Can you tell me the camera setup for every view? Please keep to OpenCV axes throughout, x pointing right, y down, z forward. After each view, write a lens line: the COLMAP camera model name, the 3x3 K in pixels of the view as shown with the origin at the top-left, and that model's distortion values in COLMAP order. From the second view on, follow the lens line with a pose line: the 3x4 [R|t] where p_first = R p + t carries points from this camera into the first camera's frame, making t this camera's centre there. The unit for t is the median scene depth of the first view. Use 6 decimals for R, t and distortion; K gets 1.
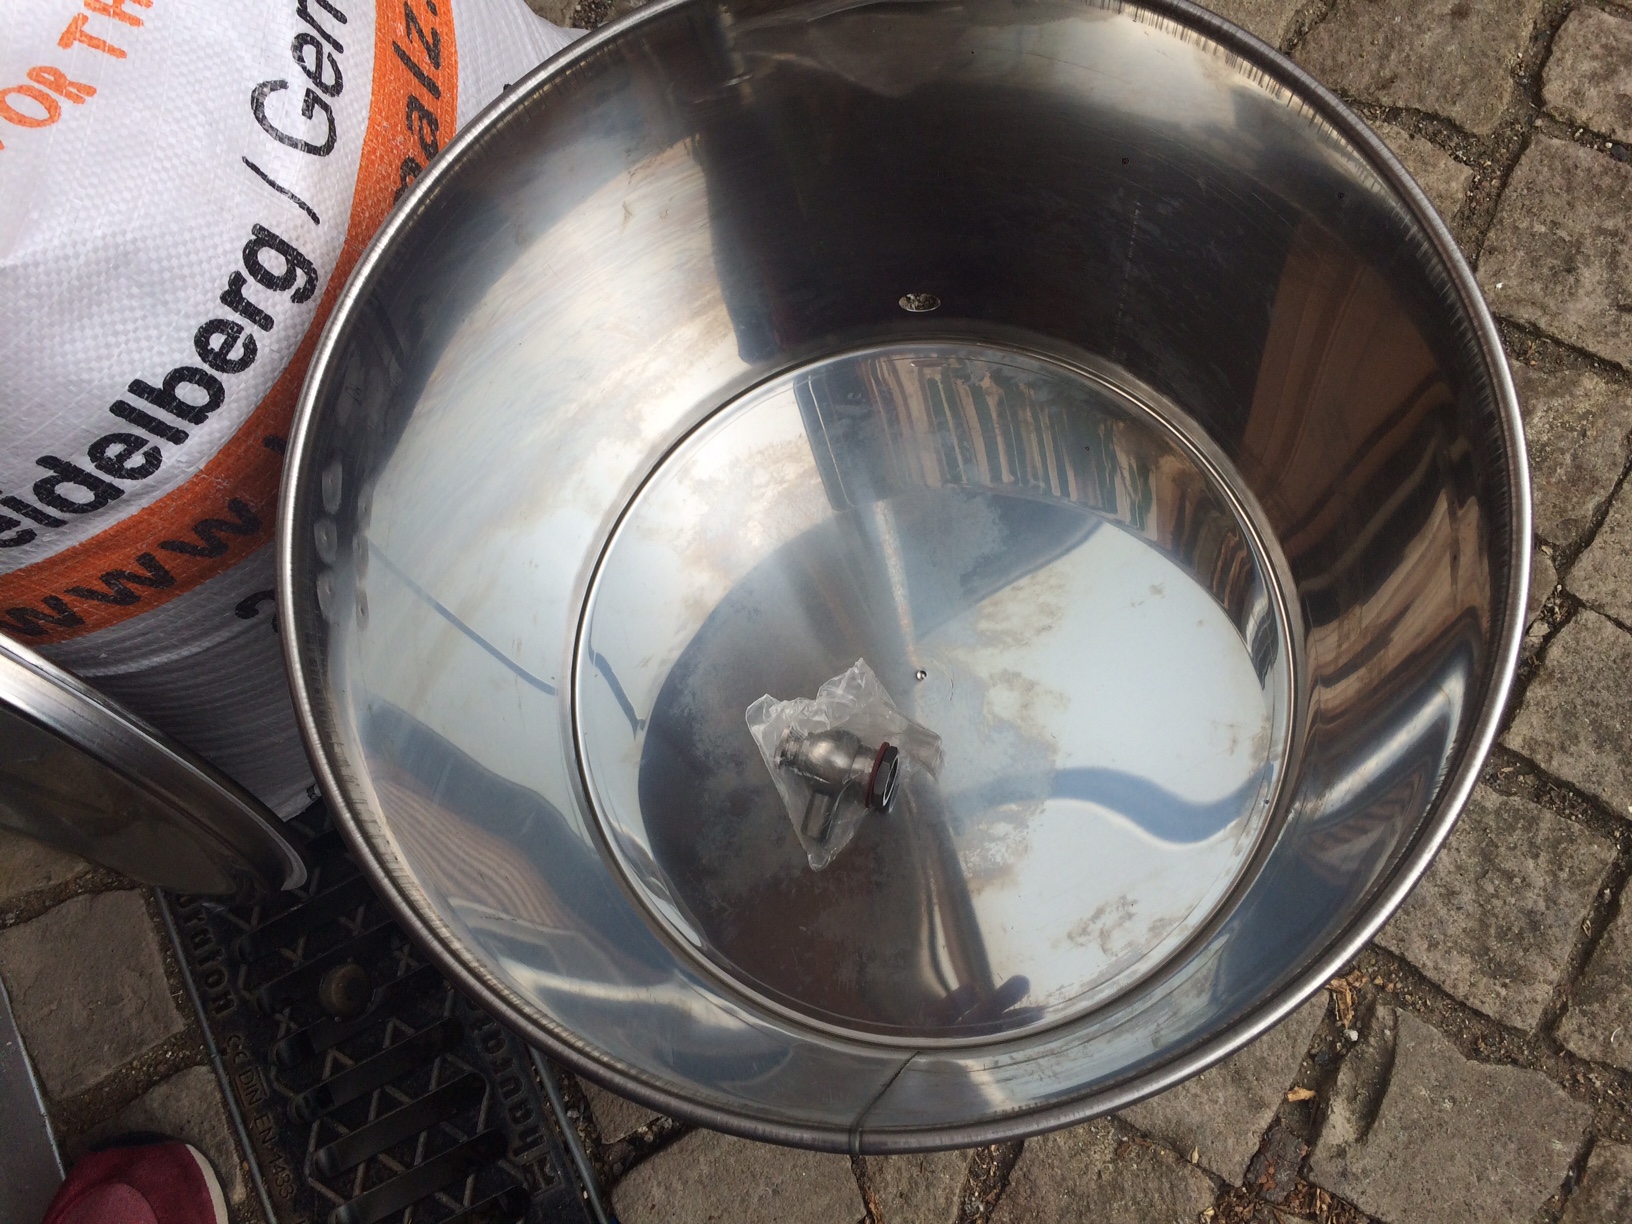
lens RADIAL K [[1381.5, 0, 817.8], [0, 1381.5, 616.9], [0, 0, 1]] dist [0.033215, -0.053578]
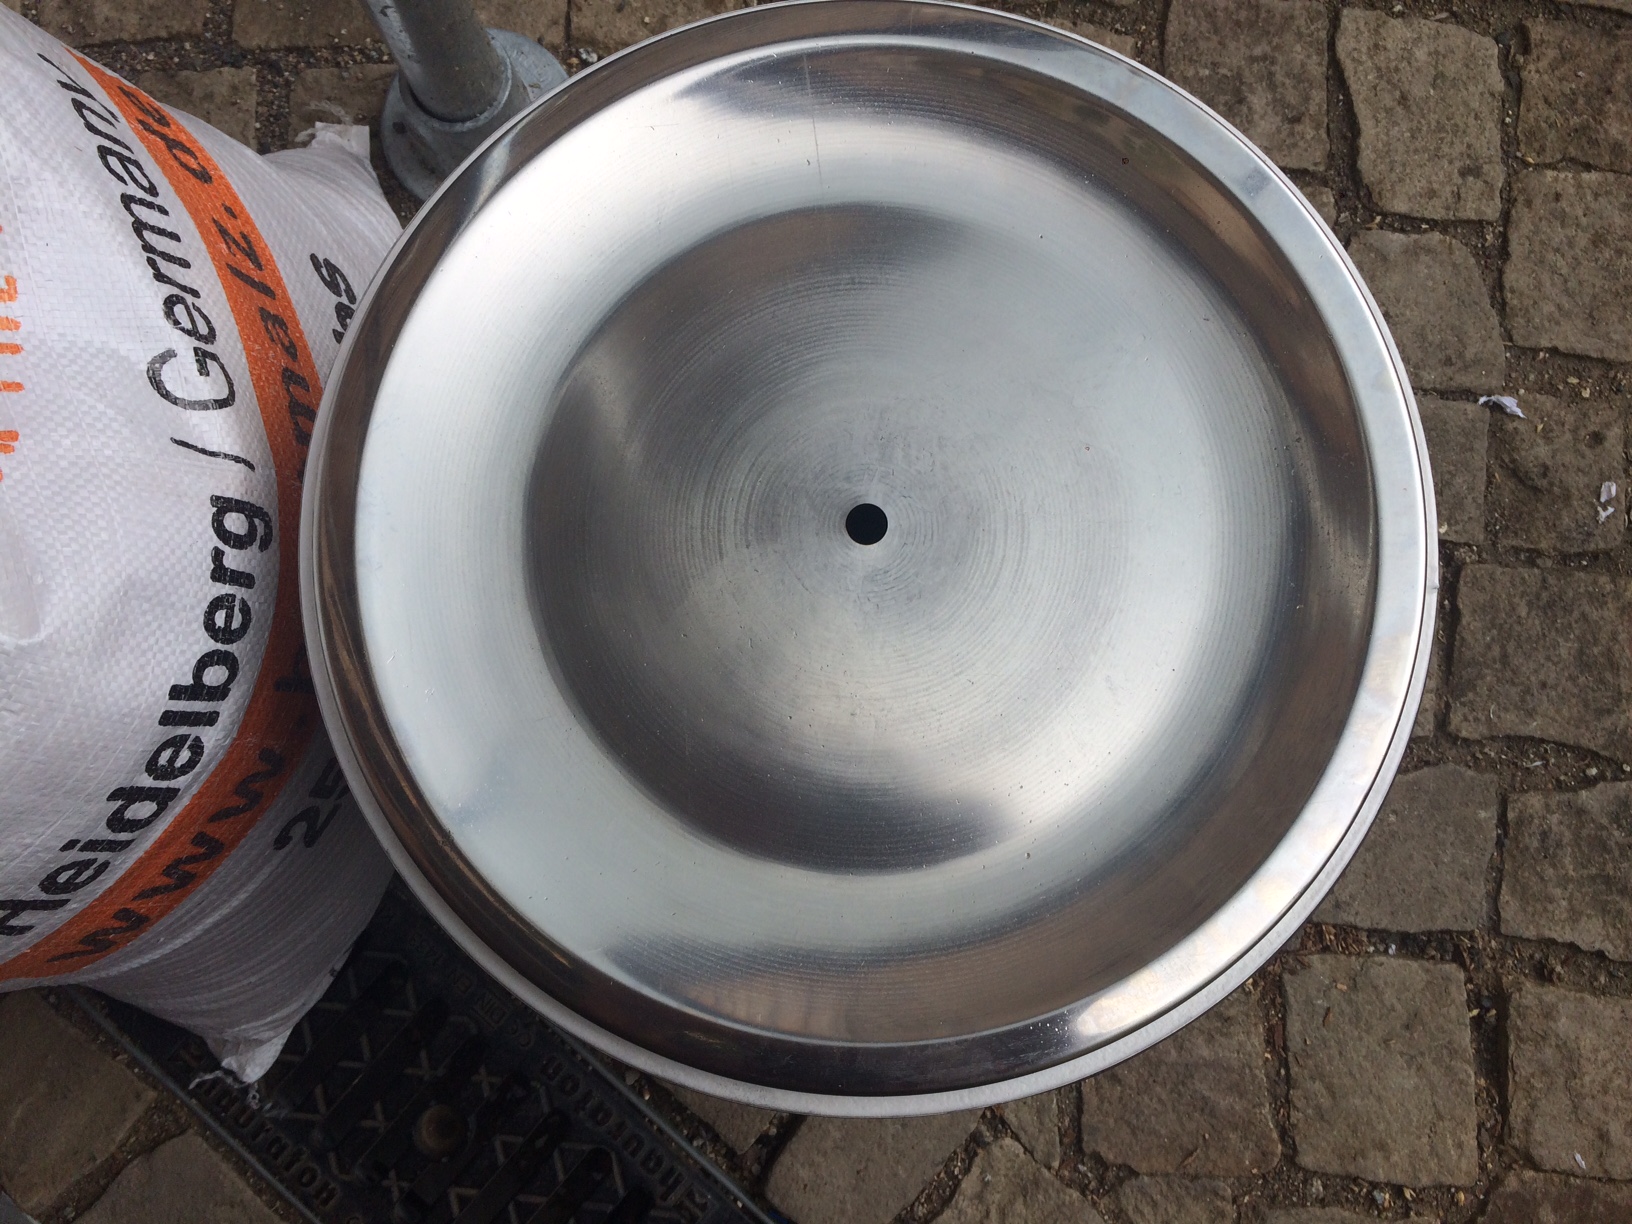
lens RADIAL K [[1381.5, 0, 818.1], [0, 1381.5, 614.0], [0, 0, 1]] dist [0.033215, -0.053578]
pose [[0.912767, -0.363392, 0.186558, -0.200717], [0.349611, 0.931183, 0.103296, -0.138787], [-0.211256, -0.029063, 0.976999, -0.073854]]
